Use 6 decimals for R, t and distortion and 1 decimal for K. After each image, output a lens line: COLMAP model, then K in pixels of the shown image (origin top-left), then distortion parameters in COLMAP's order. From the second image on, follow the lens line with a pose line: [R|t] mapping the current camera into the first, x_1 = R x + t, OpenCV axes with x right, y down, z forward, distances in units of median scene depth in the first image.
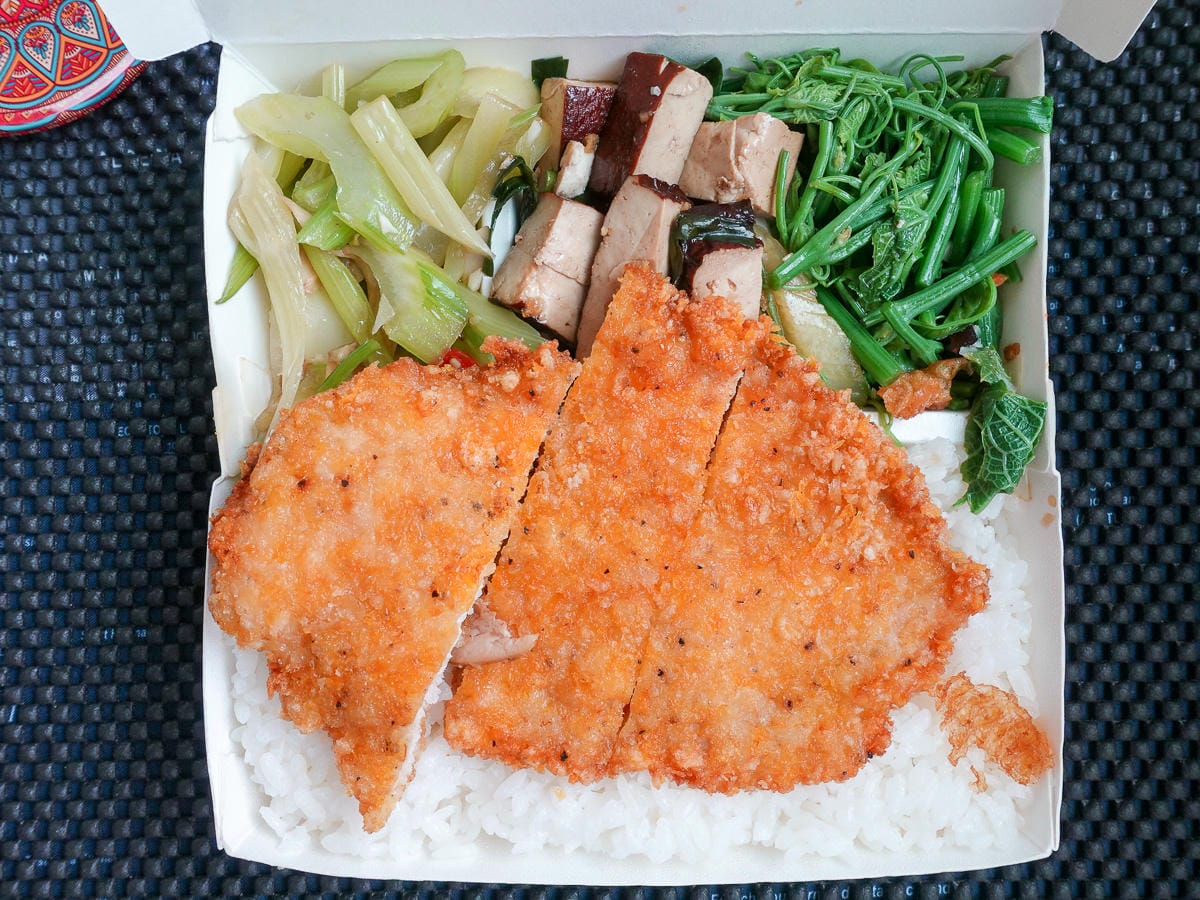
lens RADIAL K [[845.0, 0, 599.9], [0, 845.0, 443.5], [0, 0, 1]] dist [0.009912, -0.004977]
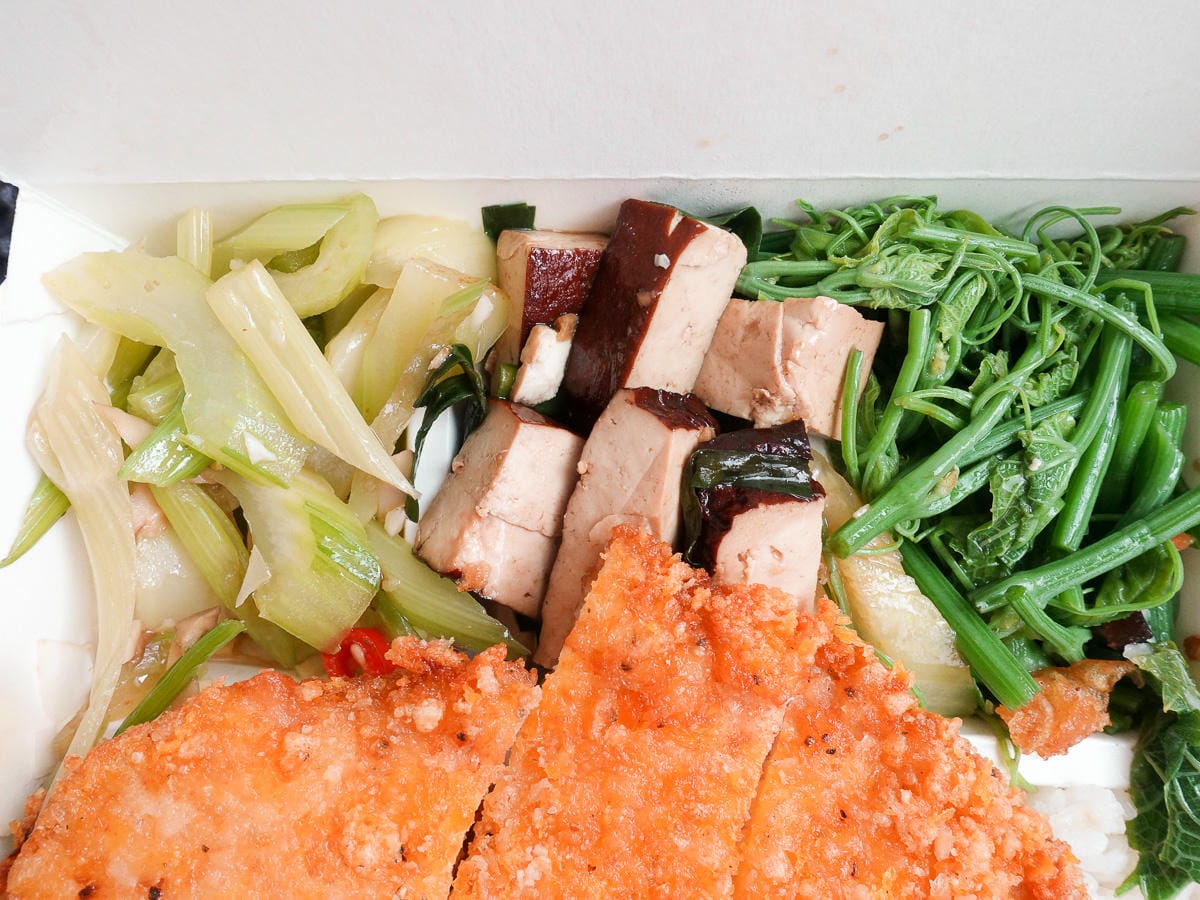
lens RADIAL K [[845.0, 0, 600.3], [0, 845.0, 456.6], [0, 0, 1]] dist [0.009912, -0.004977]
pose [[0.999874, 0.011935, -0.010464, 0.025760], [-0.012392, 0.998917, -0.044852, -0.228897], [0.009917, 0.044976, 0.998939, 0.338687]]
